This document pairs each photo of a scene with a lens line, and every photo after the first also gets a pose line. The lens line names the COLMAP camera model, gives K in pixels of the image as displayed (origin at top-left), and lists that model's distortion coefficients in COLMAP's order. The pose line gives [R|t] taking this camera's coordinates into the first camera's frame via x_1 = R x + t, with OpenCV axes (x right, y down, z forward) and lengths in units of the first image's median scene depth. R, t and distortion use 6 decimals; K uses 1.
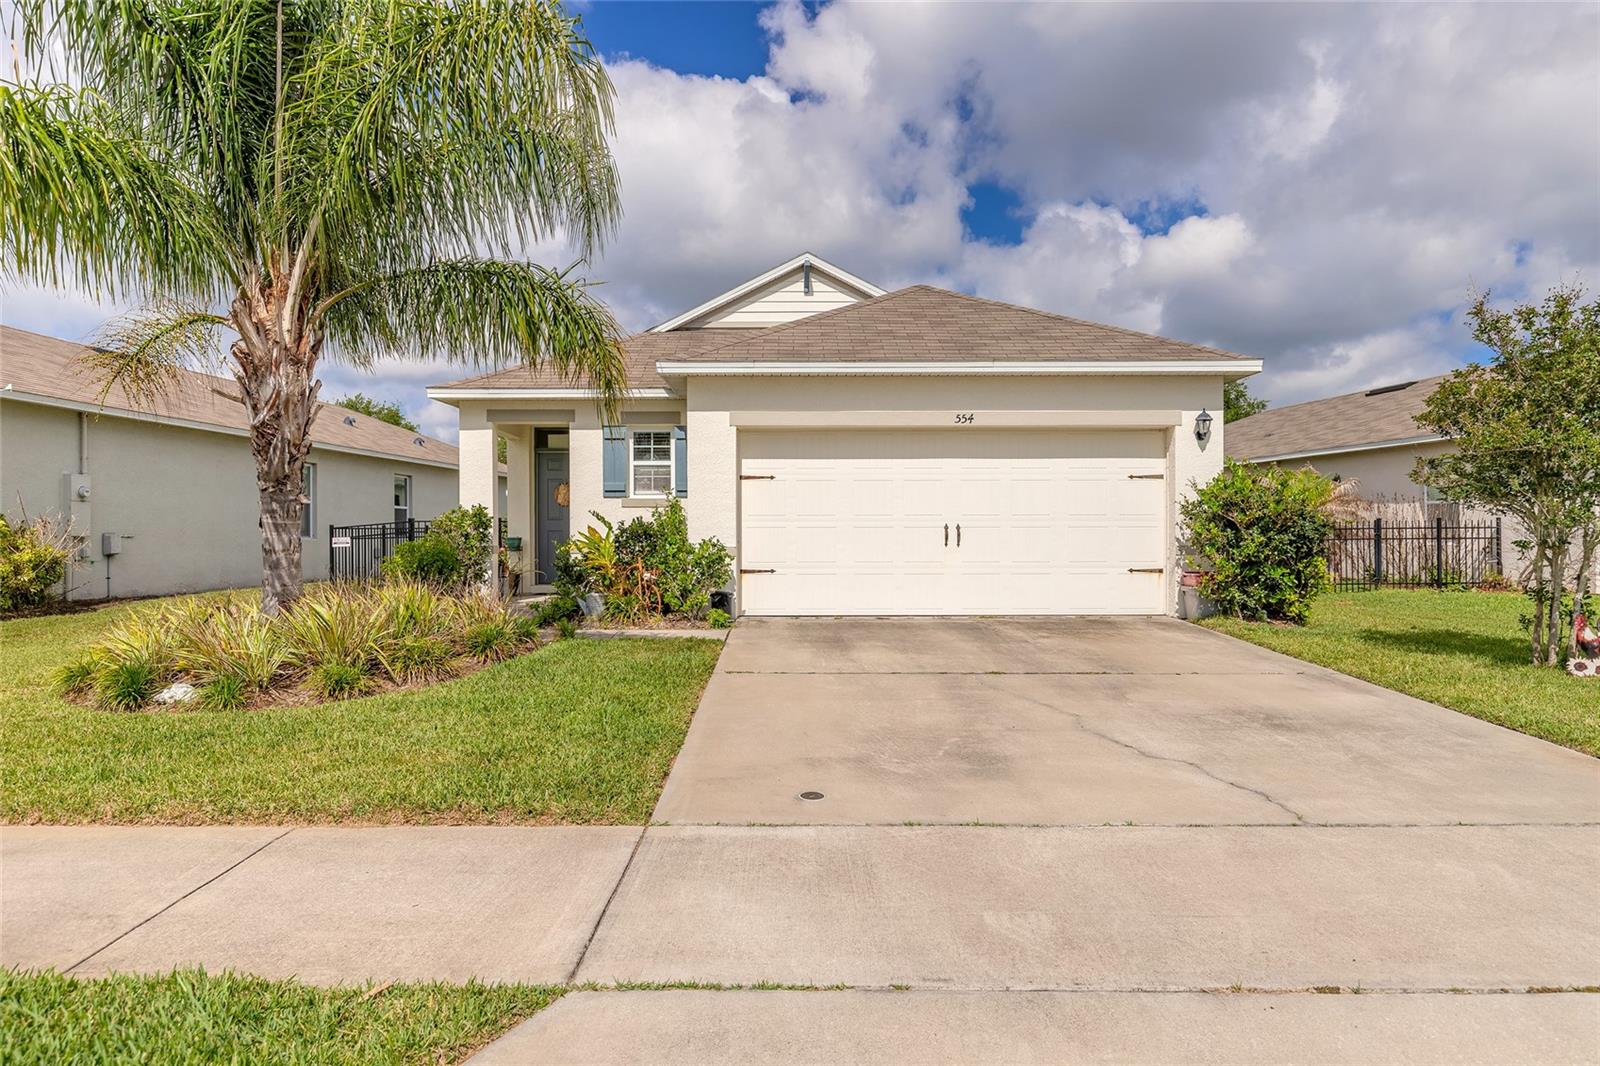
lens RADIAL K [[998.7, 0, 802.1], [0, 998.7, 529.9], [0, 0, 1]] dist [0.005157, 0.000282]
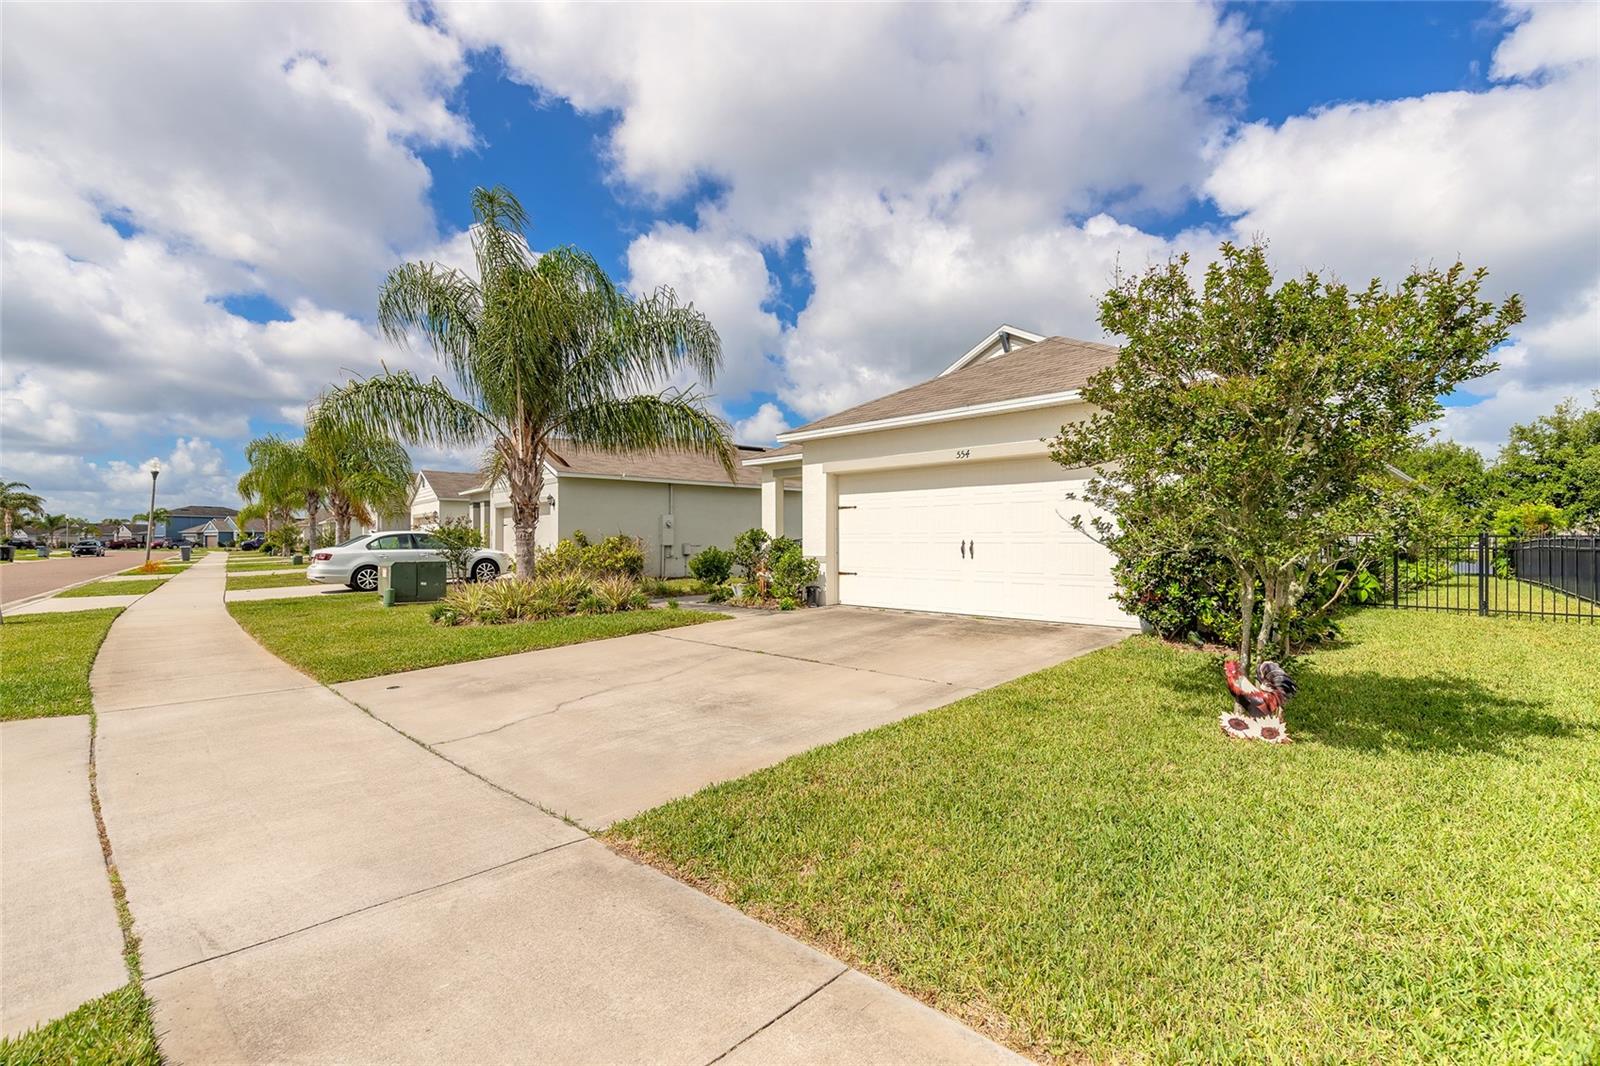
lens RADIAL K [[723.5, 0, 796.4], [0, 723.5, 538.1], [0, 0, 1]] dist [0.004248, -0.000339]
pose [[0.699108, -0.004205, -0.715004, 0.639164], [0.008014, 0.999966, 0.001956, -0.011910], [0.714972, -0.007098, 0.699117, 0.229032]]
